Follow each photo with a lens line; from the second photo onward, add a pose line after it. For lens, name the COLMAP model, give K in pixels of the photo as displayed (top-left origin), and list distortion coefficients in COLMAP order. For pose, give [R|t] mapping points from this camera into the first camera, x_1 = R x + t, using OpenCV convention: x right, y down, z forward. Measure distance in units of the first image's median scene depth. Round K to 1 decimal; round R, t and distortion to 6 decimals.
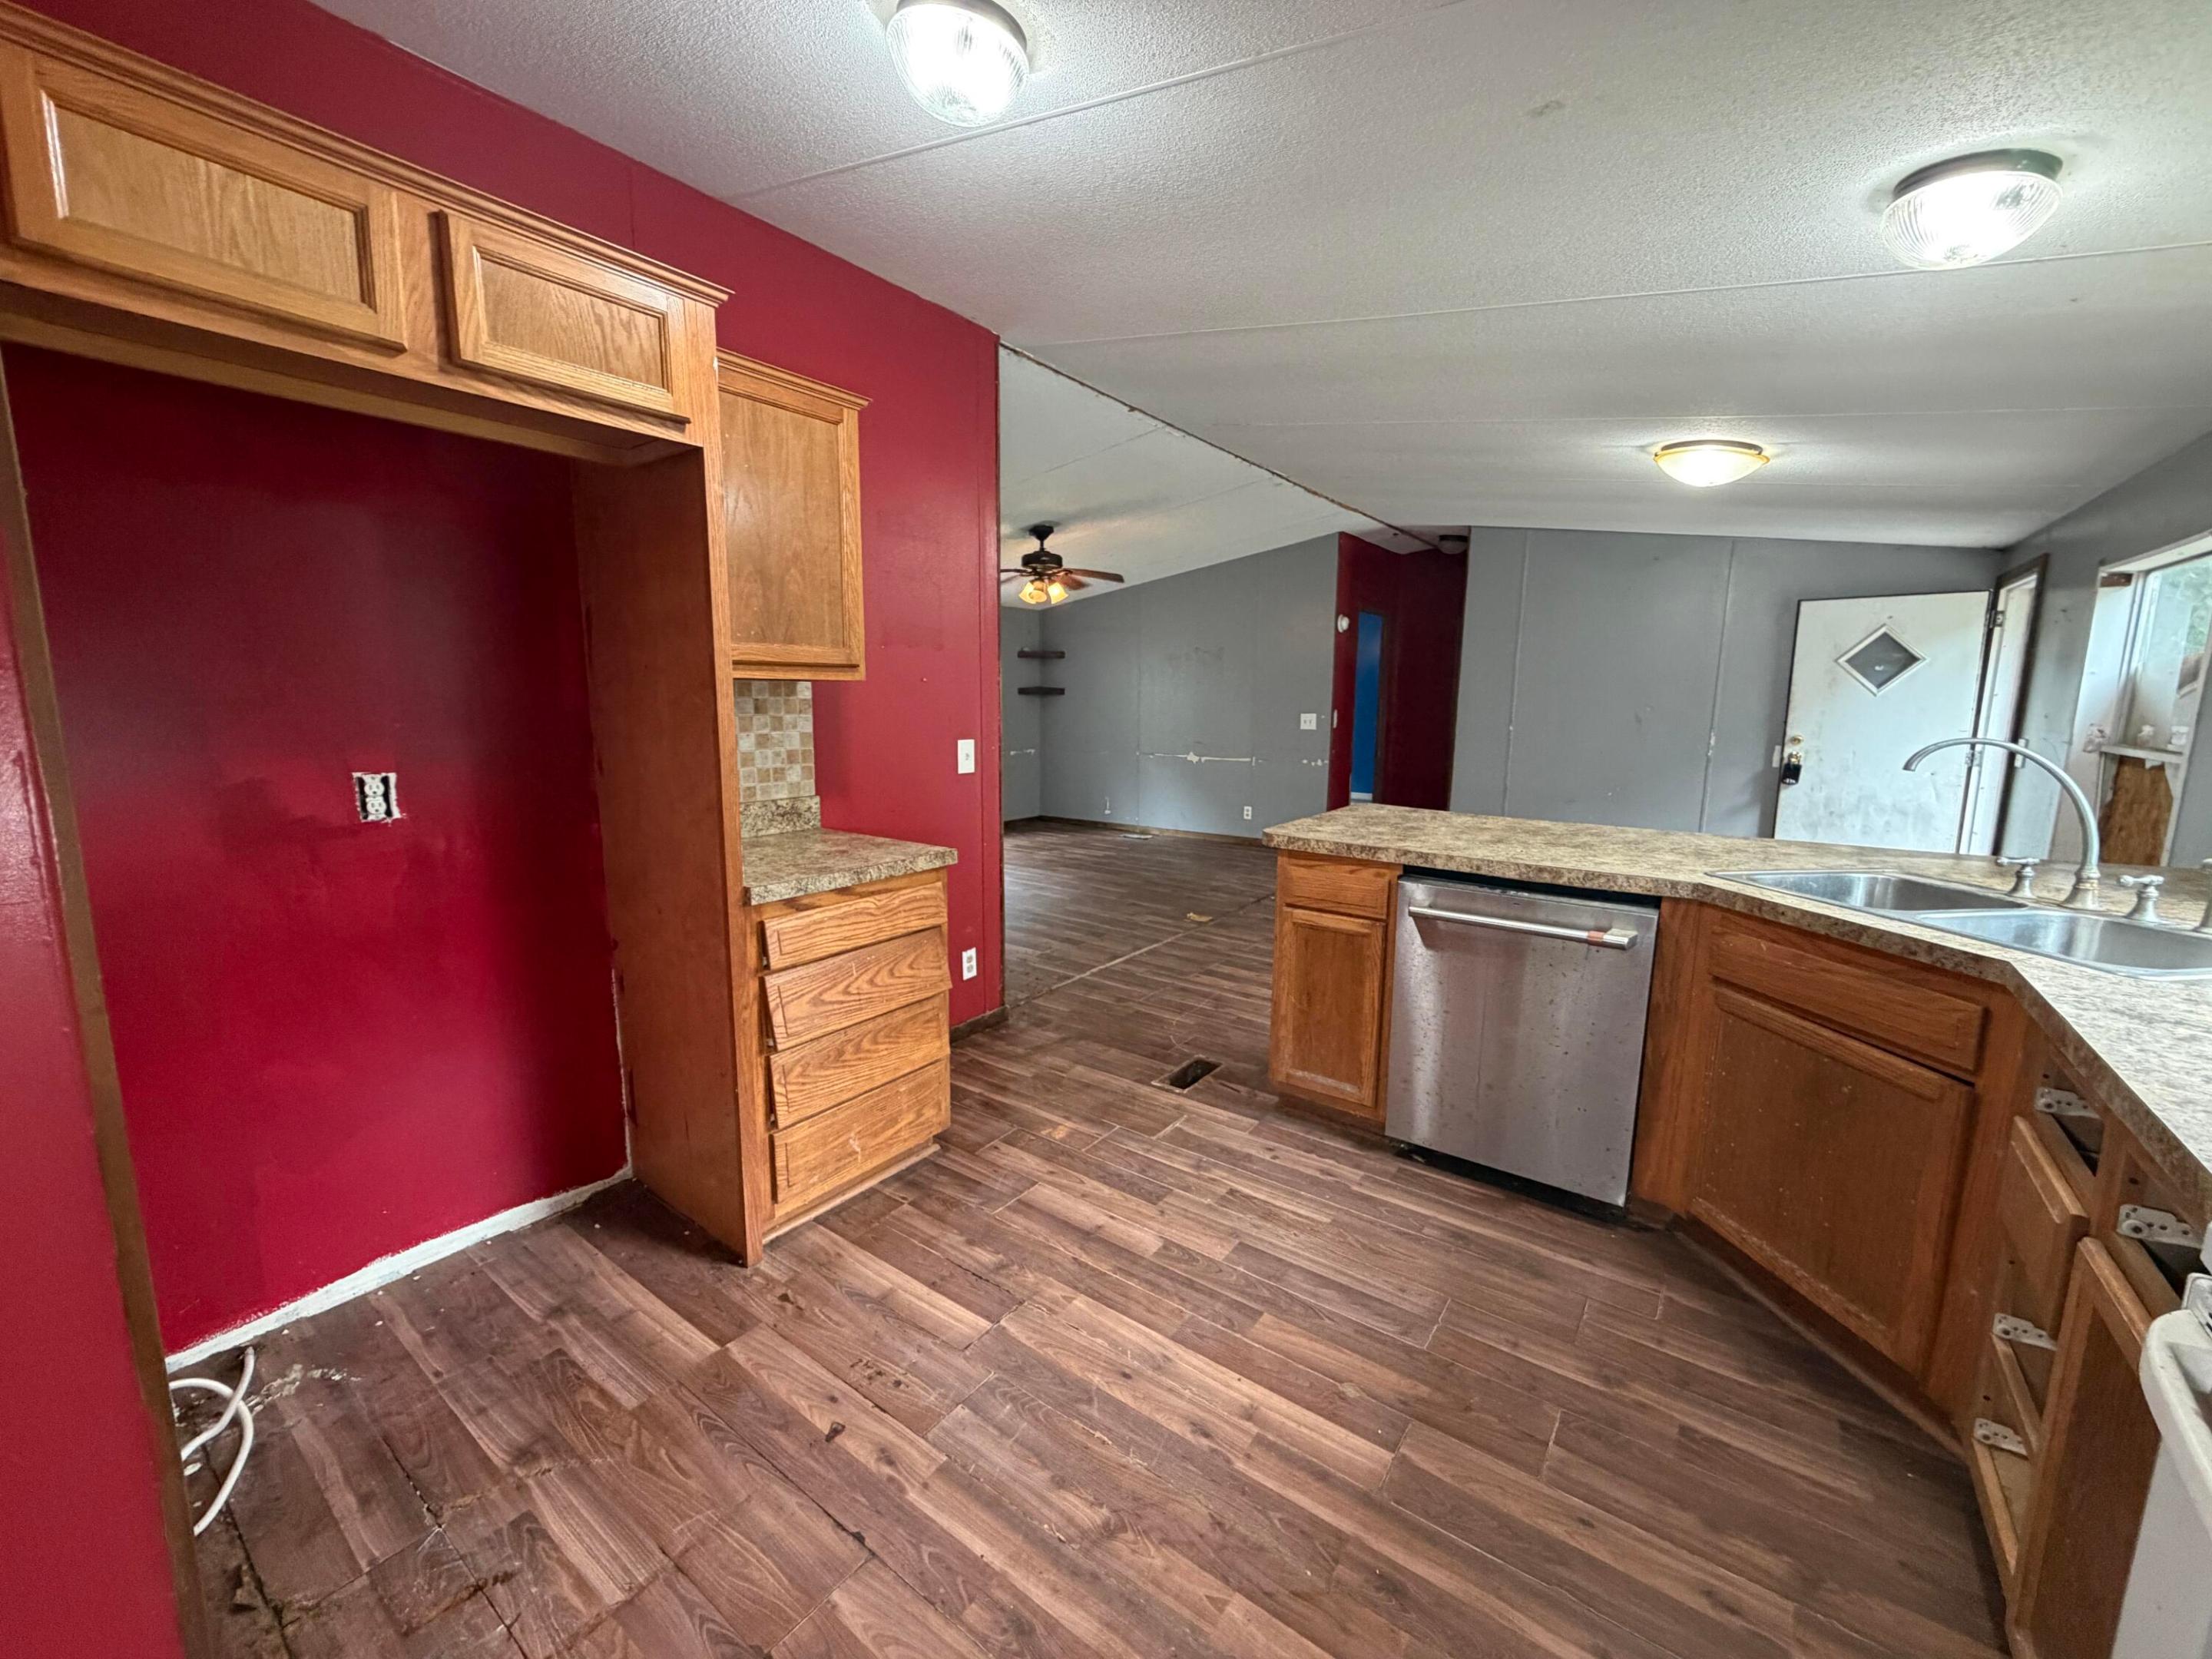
lens RADIAL K [[882.0, 0, 1099.3], [0, 882.0, 828.5], [0, 0, 1]] dist [-0.002615, -0.000277]
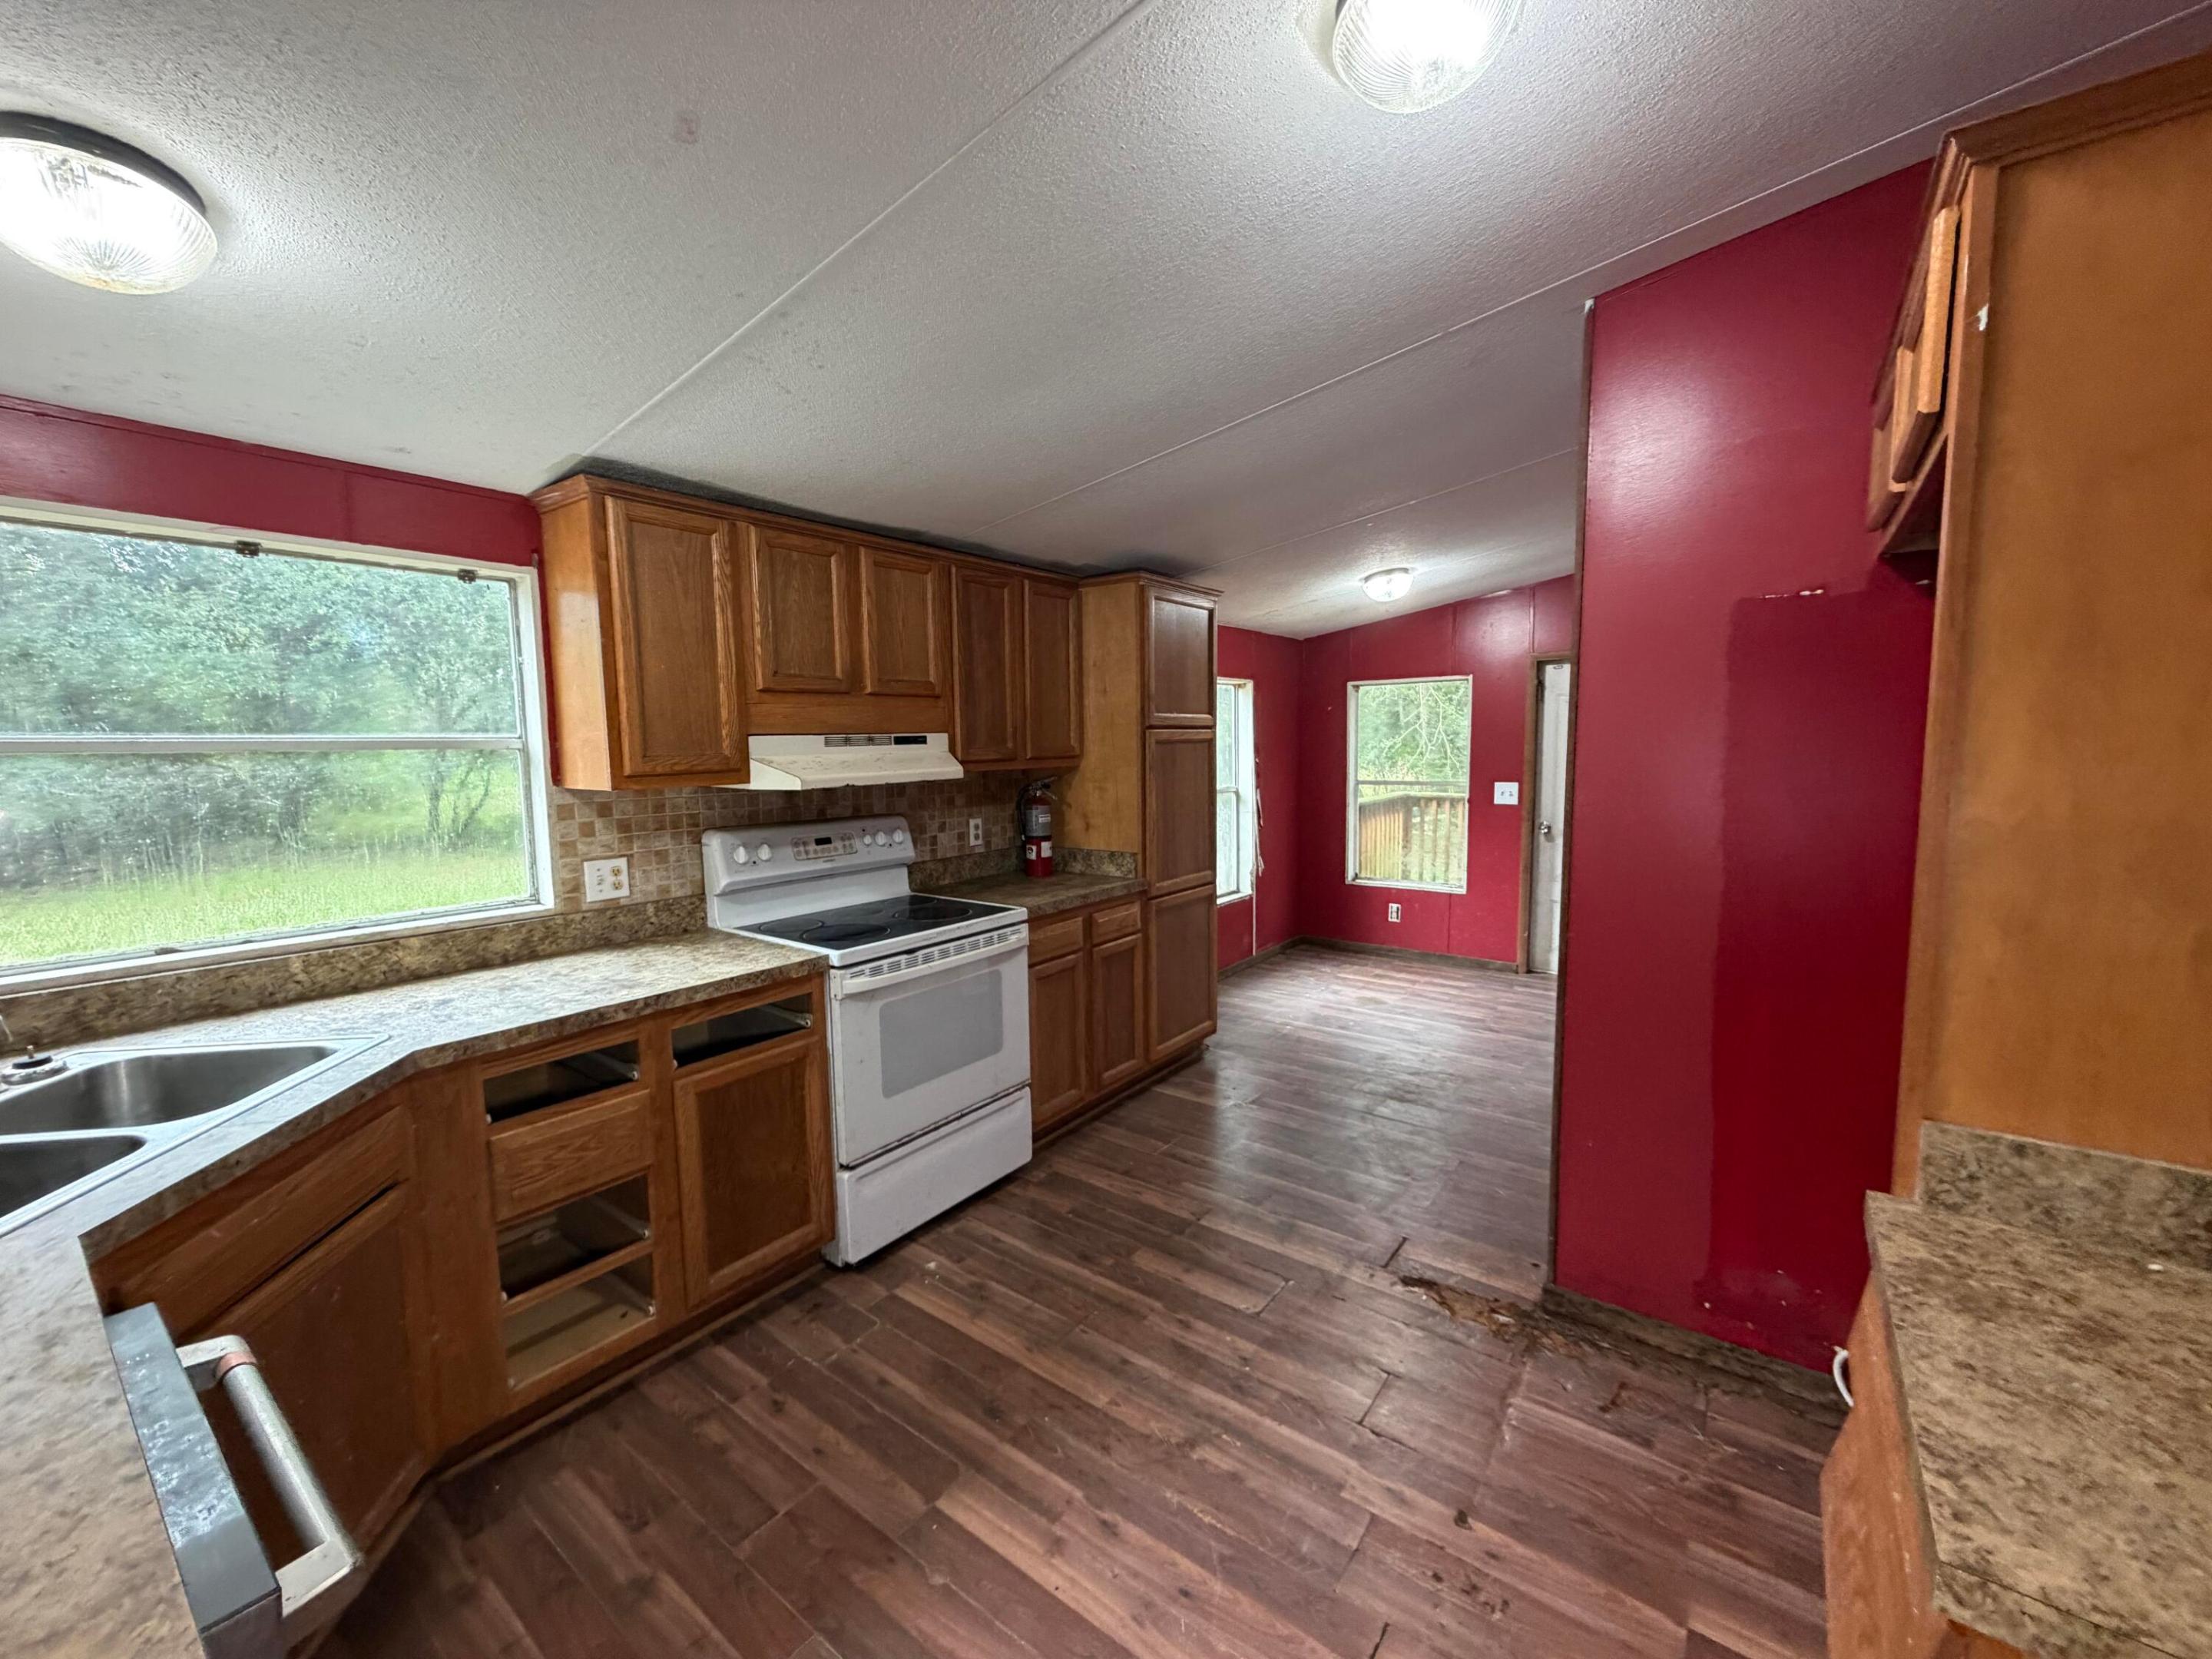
lens RADIAL K [[882.0, 0, 1104.5], [0, 882.0, 828.4], [0, 0, 1]] dist [-0.002615, -0.000277]
pose [[-0.999958, 0.005566, 0.007284, 0.073407], [0.007198, 0.968774, 0.247843, -0.243486], [-0.005677, 0.247885, -0.968773, 1.215905]]
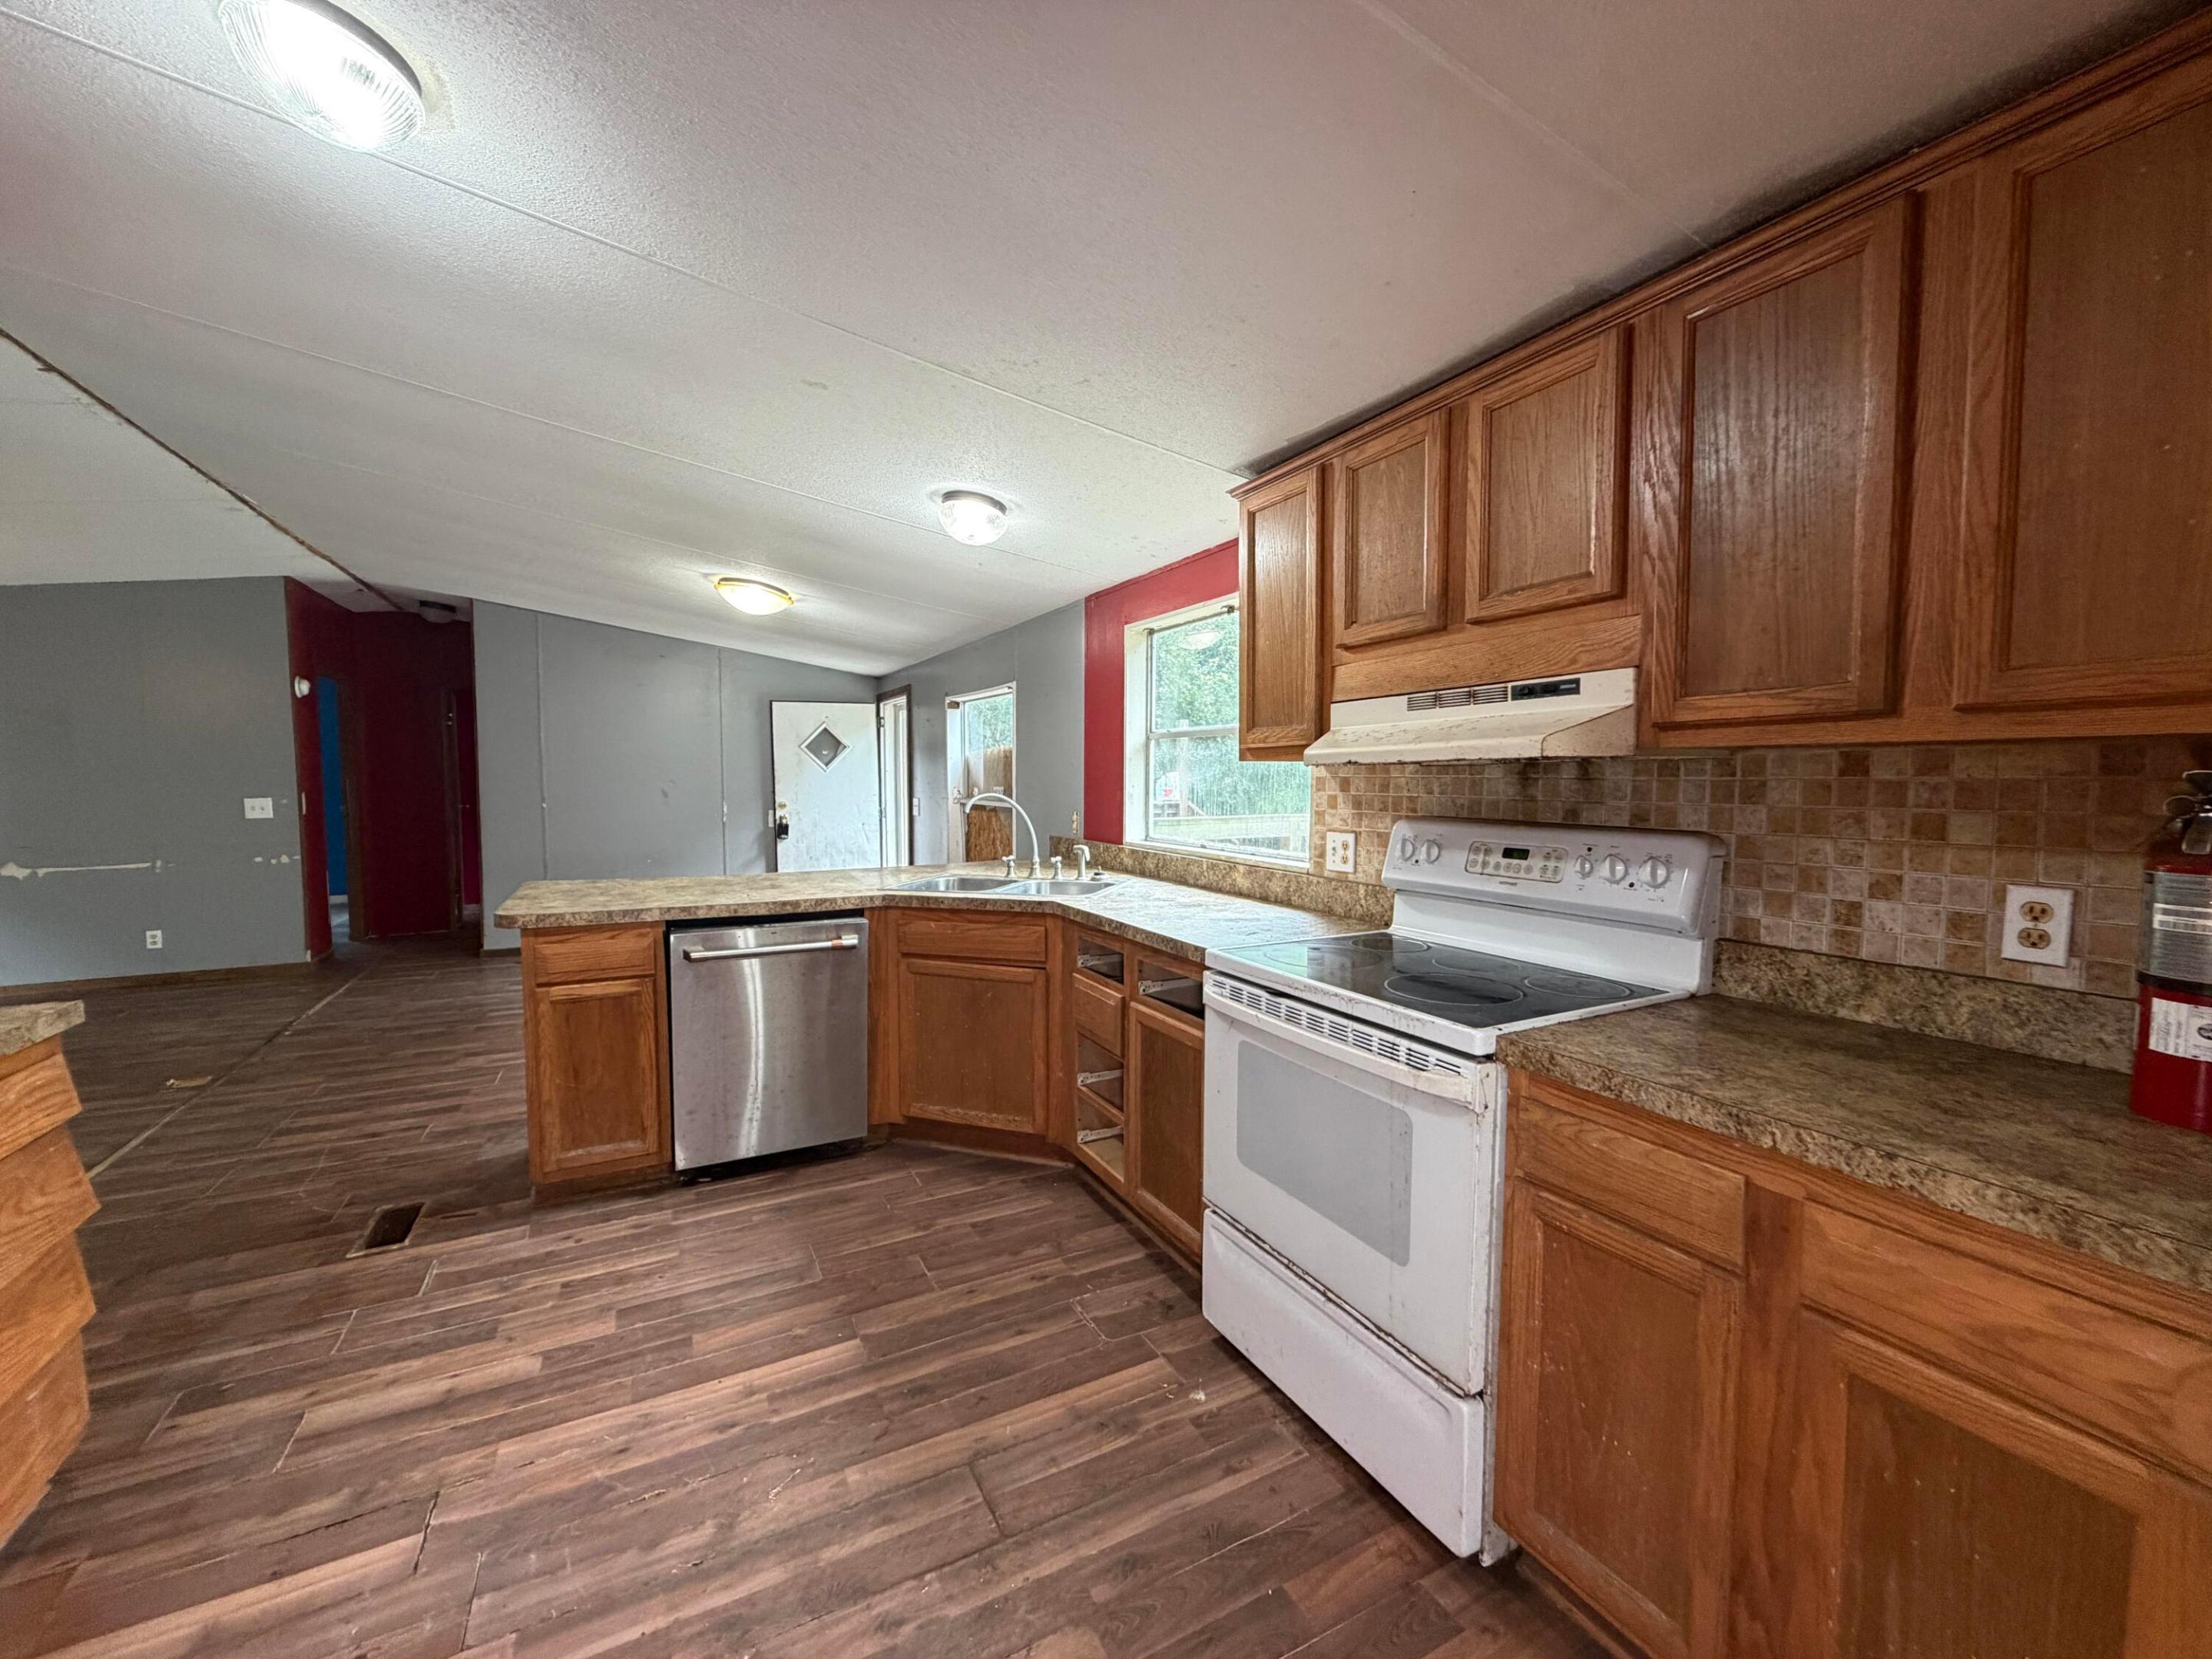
lens RADIAL K [[882.0, 0, 1105.1], [0, 882.0, 827.9], [0, 0, 1]] dist [-0.002615, -0.000277]
pose [[0.434340, -0.060805, 0.898694, -0.426284], [0.139778, 0.990183, -0.000560, 0.002239], [-0.889837, 0.125861, 0.438575, -0.004635]]
